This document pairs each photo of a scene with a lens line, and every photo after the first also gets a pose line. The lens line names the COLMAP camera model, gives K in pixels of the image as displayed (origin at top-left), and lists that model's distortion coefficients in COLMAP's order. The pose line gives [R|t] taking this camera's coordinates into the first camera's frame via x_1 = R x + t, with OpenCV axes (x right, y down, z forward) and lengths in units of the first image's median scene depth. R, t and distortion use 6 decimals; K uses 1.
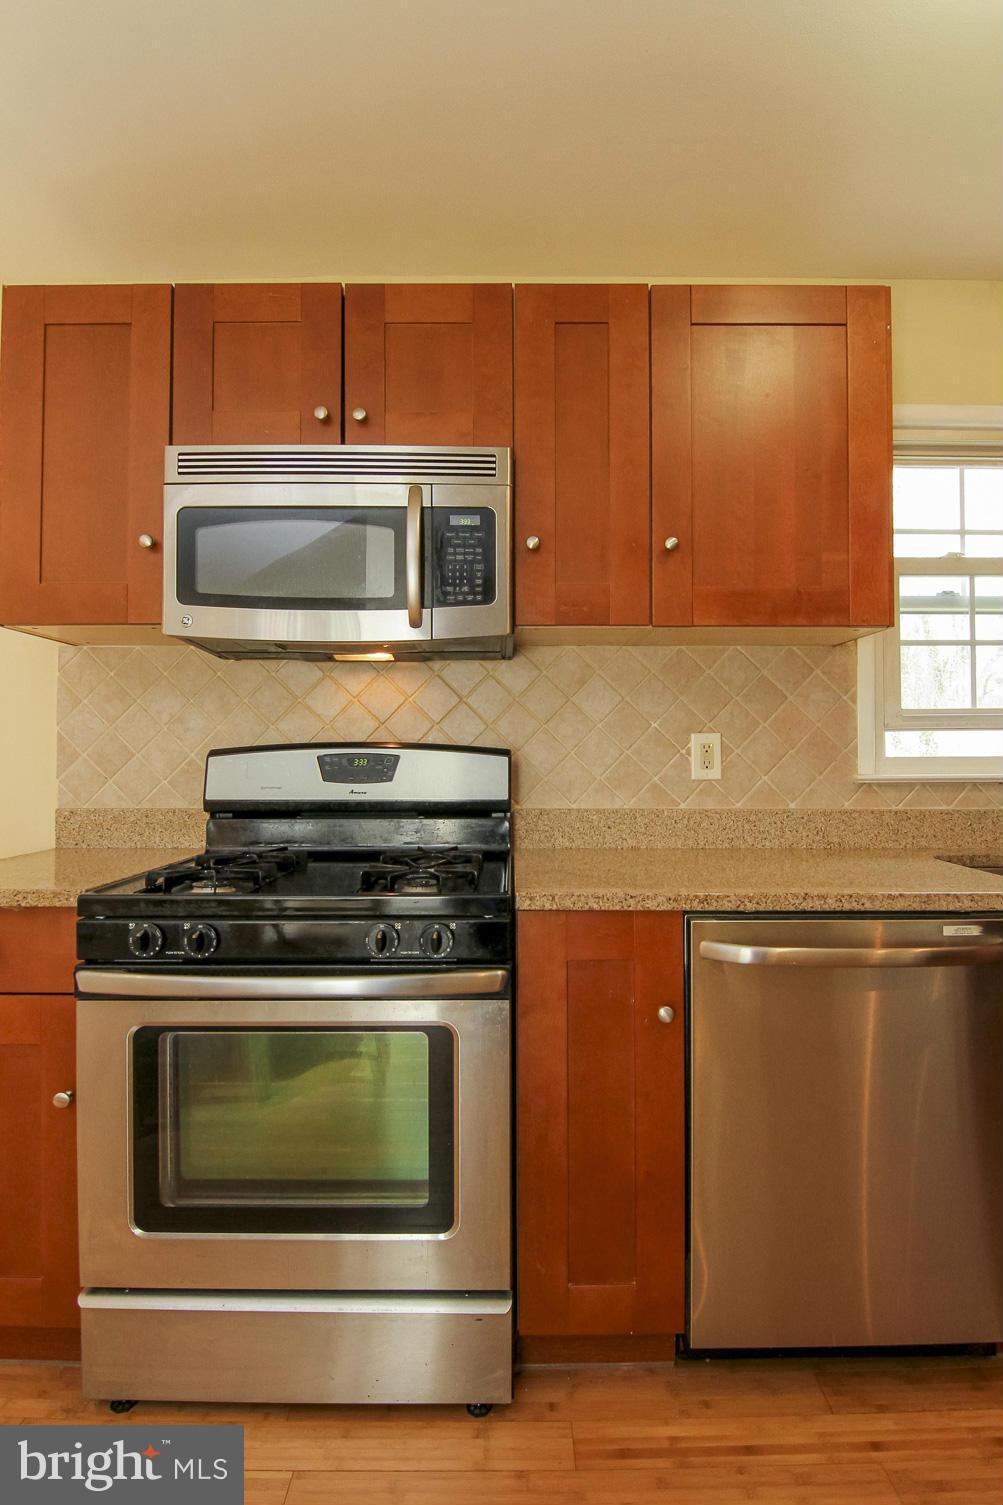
lens RADIAL K [[756.1, 0, 508.4], [0, 756.1, 747.1], [0, 0, 1]] dist [-0.001351, -0.015252]
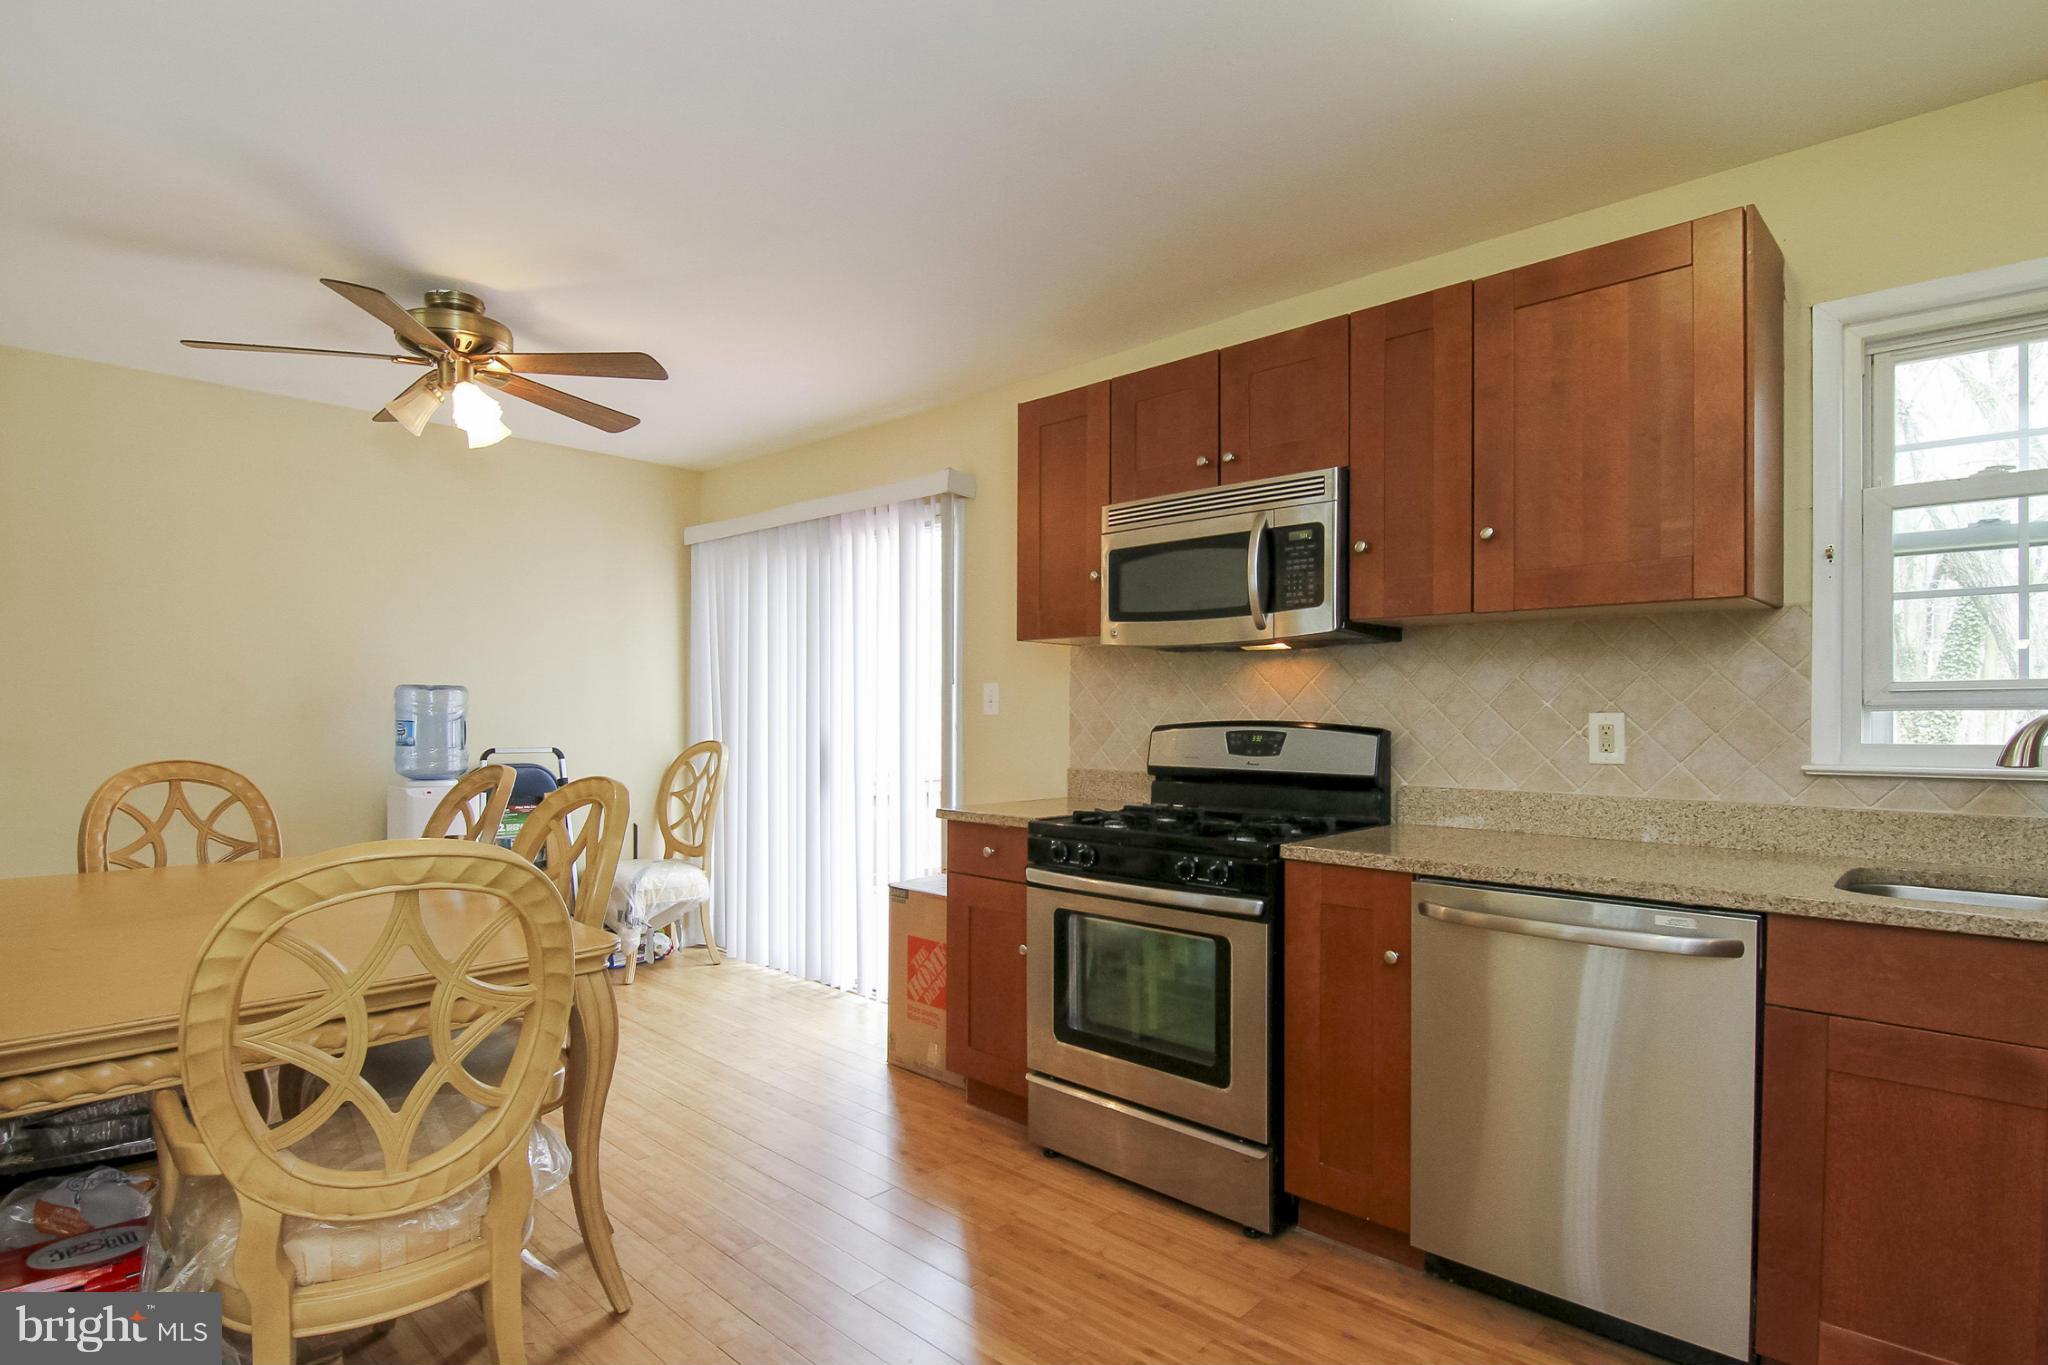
lens RADIAL K [[1044.7, 0, 1046.2], [0, 1044.7, 726.9], [0, 0, 1]] dist [0.001931, -0.016936]
pose [[0.734297, 0.011696, -0.678728, 0.737360], [0.004082, 0.999757, 0.021643, -0.037610], [0.678816, -0.018663, 0.734071, -0.455426]]
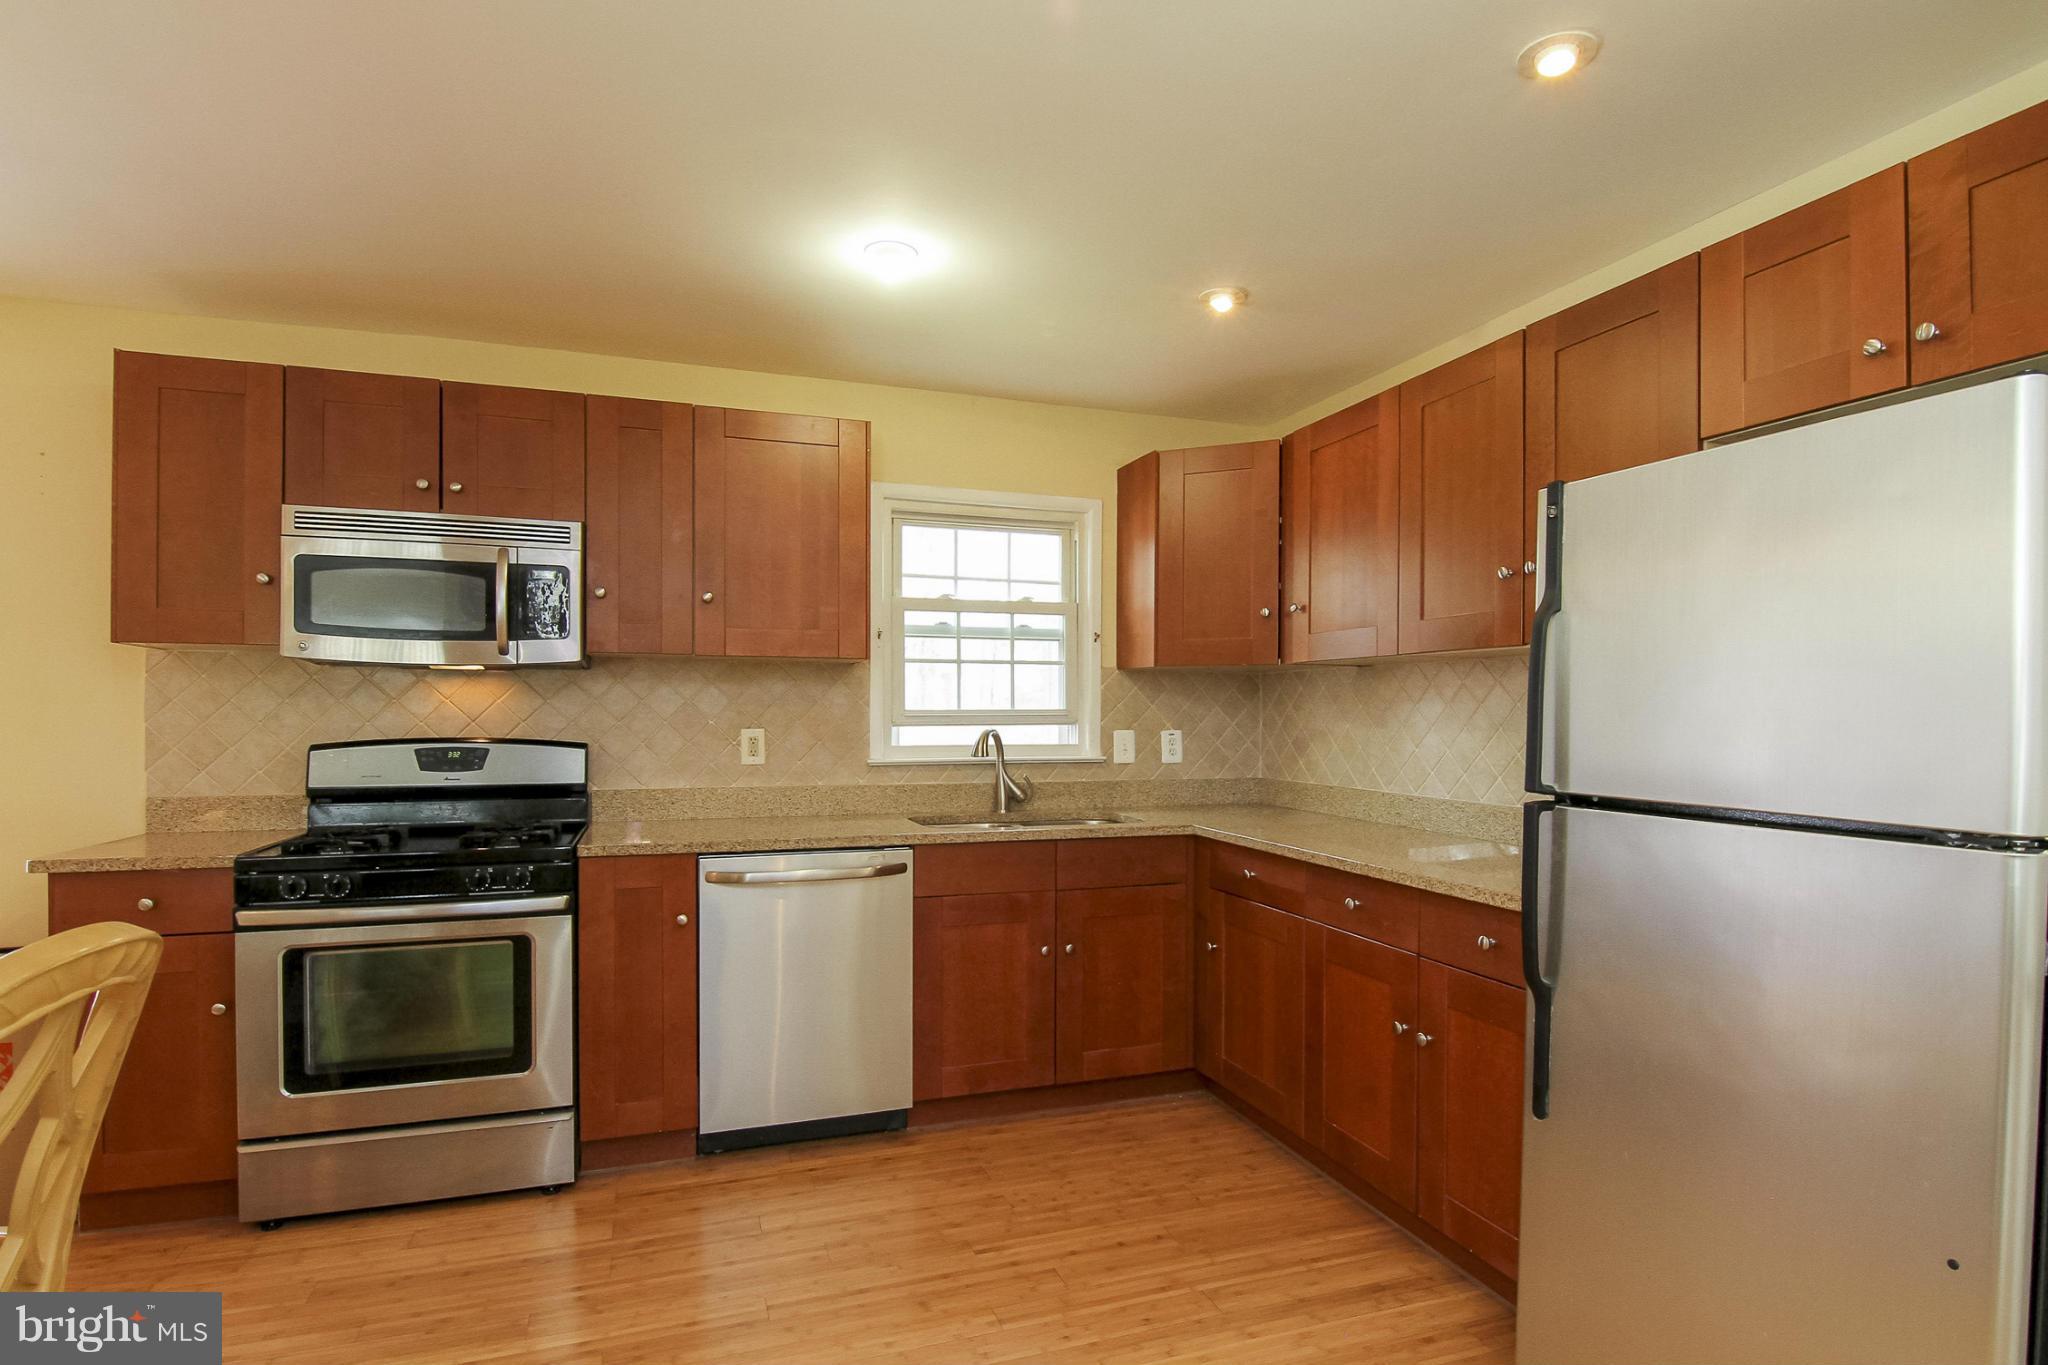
lens RADIAL K [[1031.7, 0, 1026.1], [0, 1031.7, 720.7], [0, 0, 1]] dist [0.001312, -0.019292]
pose [[0.941639, 0.001907, 0.336620, 0.127089], [-0.007116, 0.999873, 0.014241, -0.072012], [-0.336550, -0.015805, 0.941533, -0.979052]]
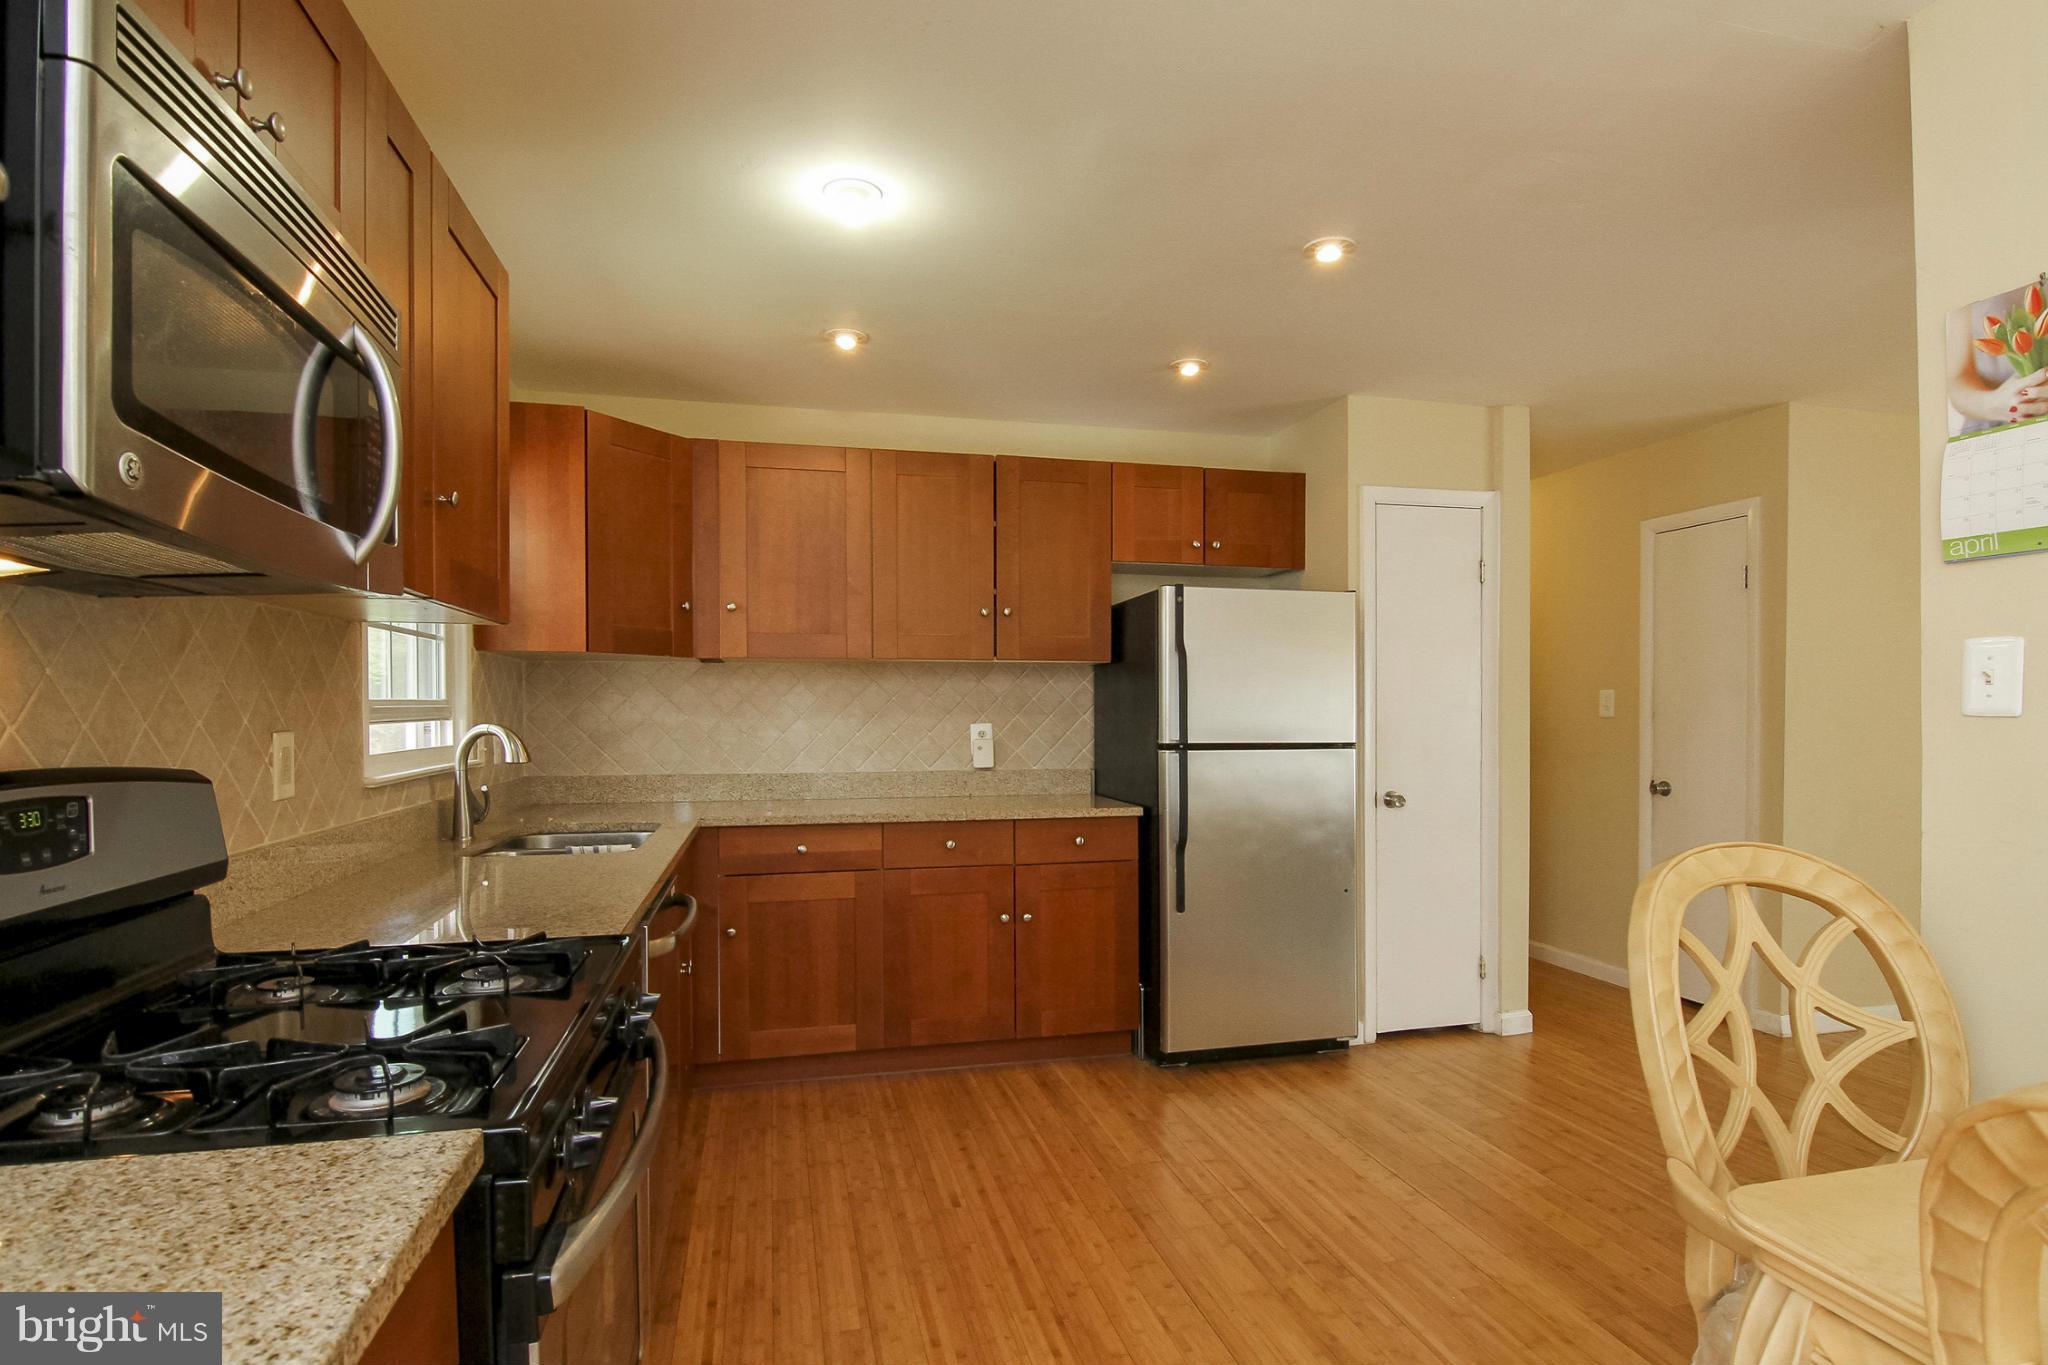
lens RADIAL K [[1034.5, 0, 1021.2], [0, 1034.5, 726.9], [0, 0, 1]] dist [-0.011015, -0.006629]
pose [[-0.231707, -0.013843, 0.972687, -0.969472], [-0.005315, 0.999902, 0.012964, -0.046095], [-0.972771, -0.002165, -0.231758, 0.663309]]
